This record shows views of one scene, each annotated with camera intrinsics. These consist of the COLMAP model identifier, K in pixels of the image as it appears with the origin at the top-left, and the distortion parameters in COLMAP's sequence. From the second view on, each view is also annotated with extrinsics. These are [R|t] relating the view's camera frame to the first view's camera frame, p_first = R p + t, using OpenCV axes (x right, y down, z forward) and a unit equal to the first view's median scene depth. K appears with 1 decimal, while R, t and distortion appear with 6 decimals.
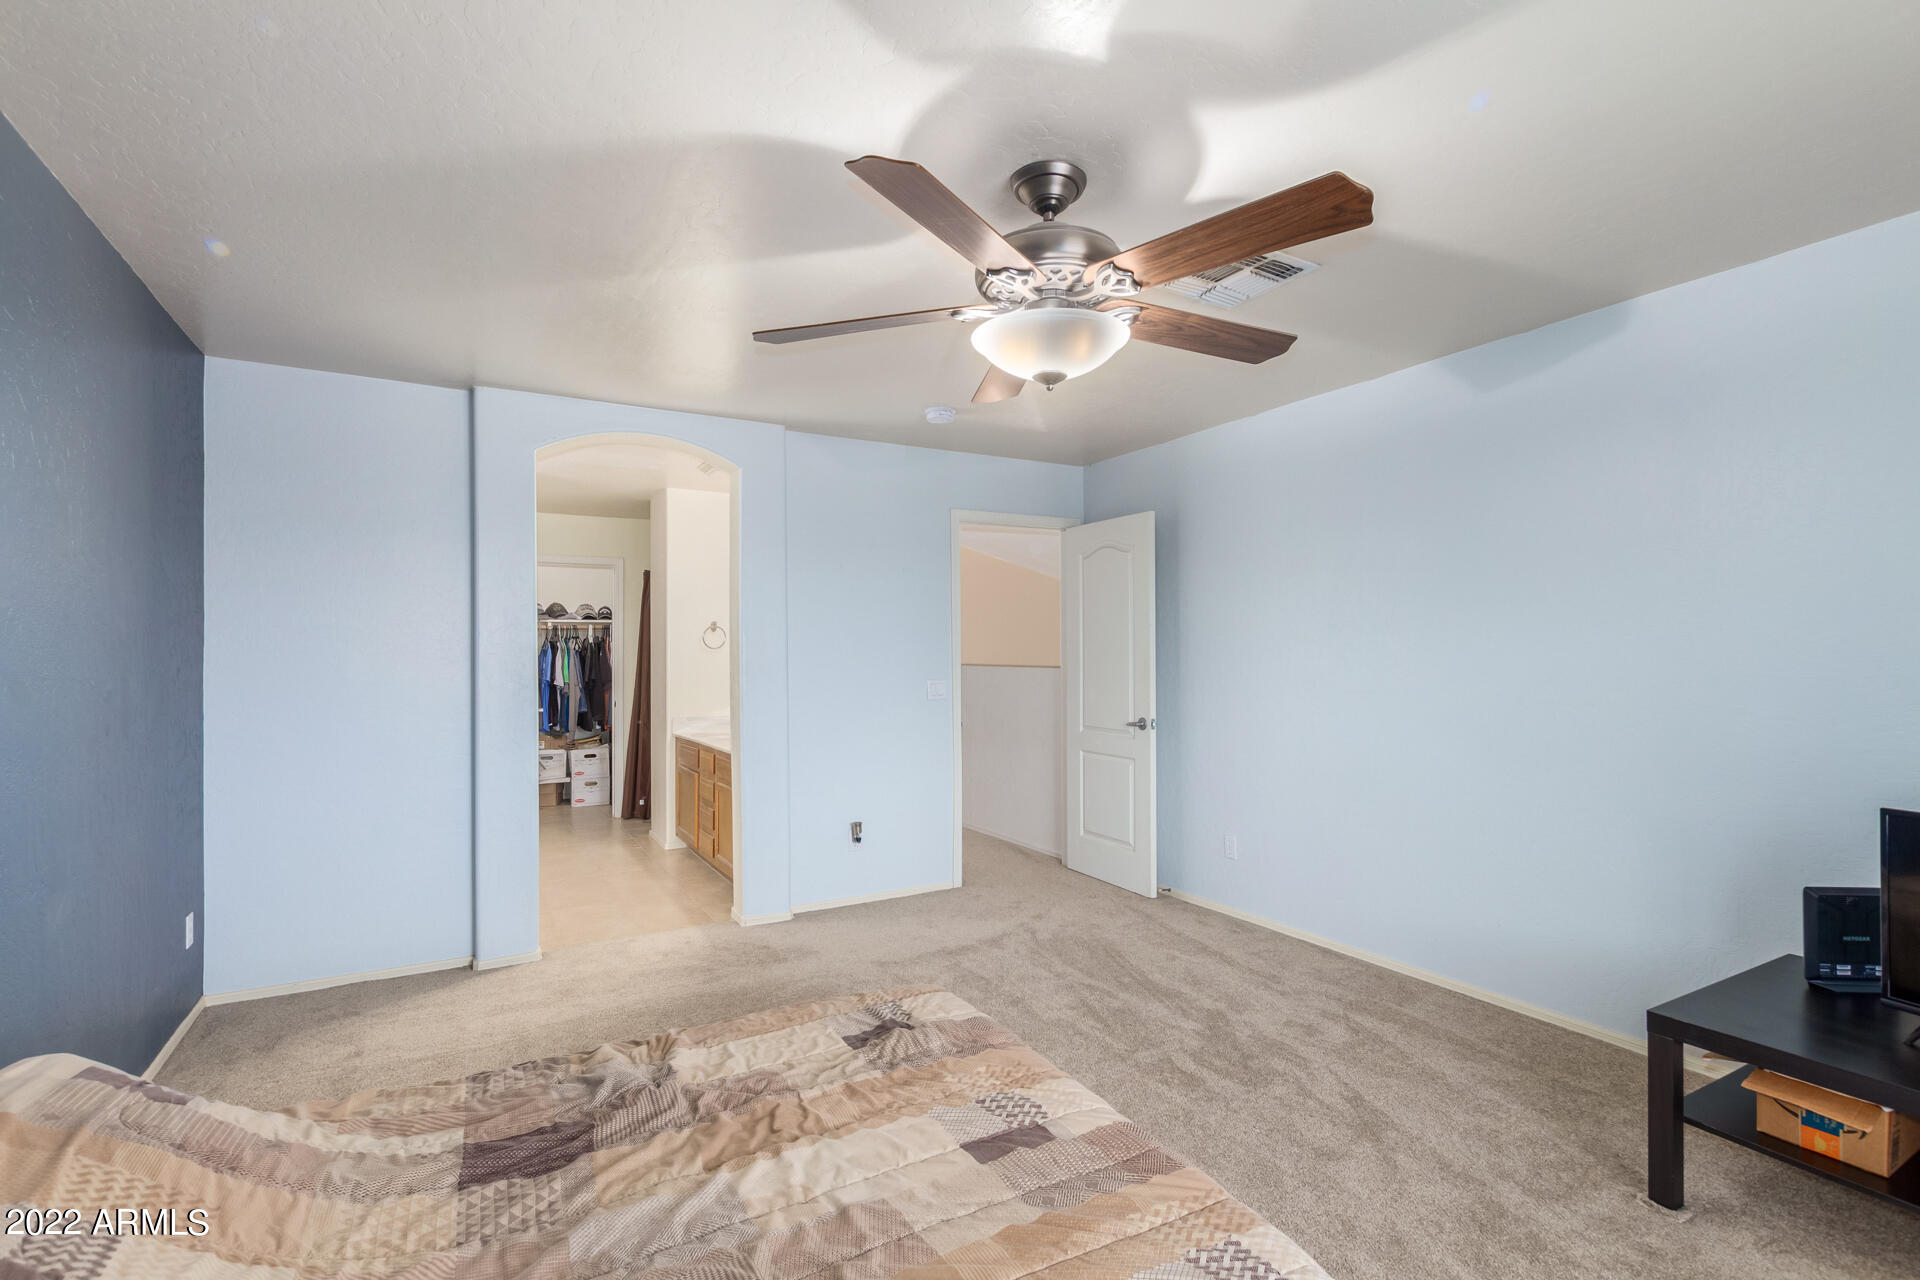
lens RADIAL K [[884.8, 0, 964.8], [0, 884.8, 644.4], [0, 0, 1]] dist [-0.000601, 0.002857]
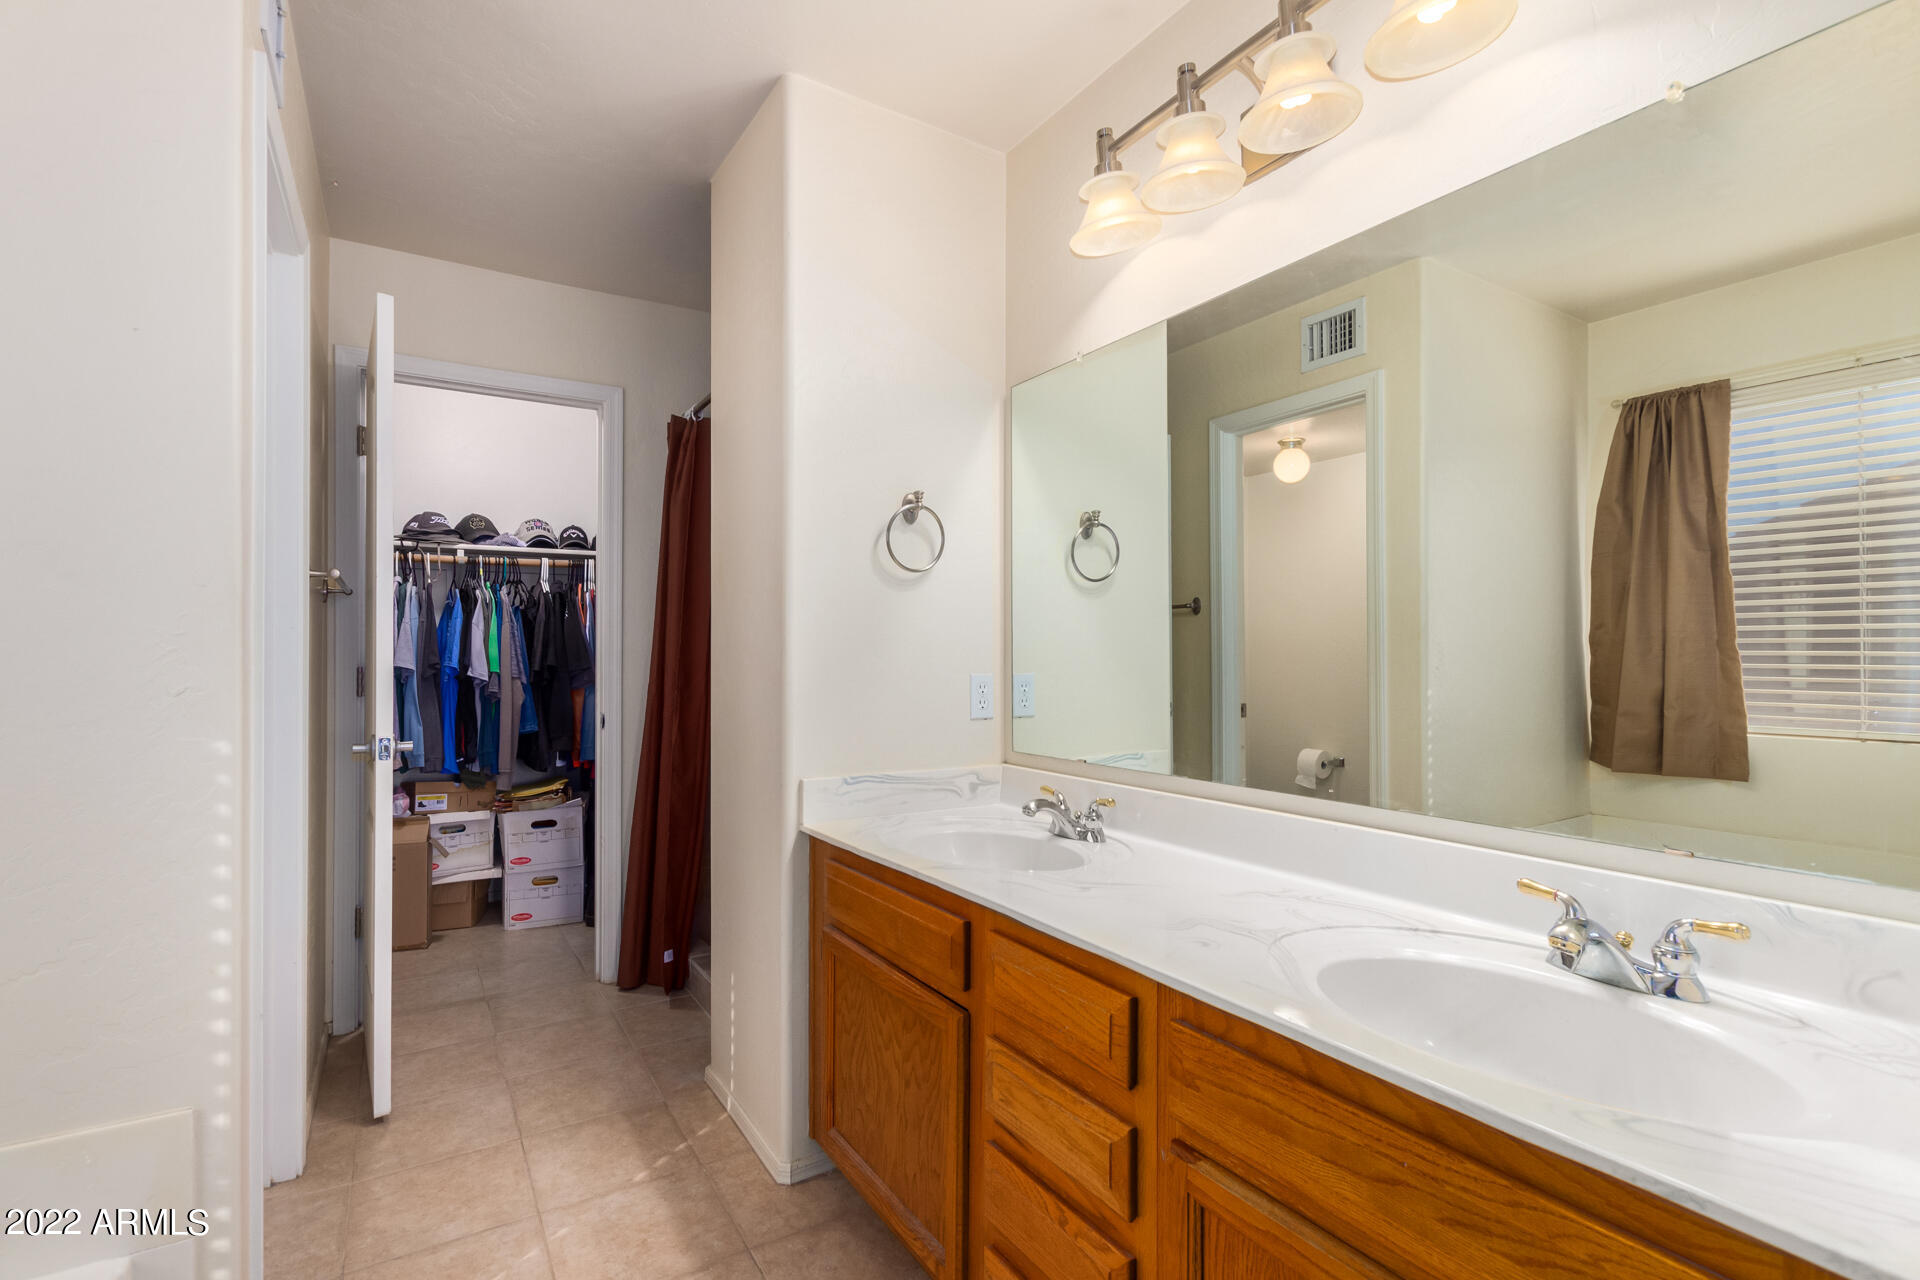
lens RADIAL K [[884.8, 0, 952.2], [0, 884.8, 642.8], [0, 0, 1]] dist [-0.000601, 0.002857]
pose [[0.999515, 0.005356, 0.030661, -0.214887], [-0.005576, 0.999959, 0.007074, 0.022261], [-0.030622, -0.007242, 0.999505, 0.508853]]
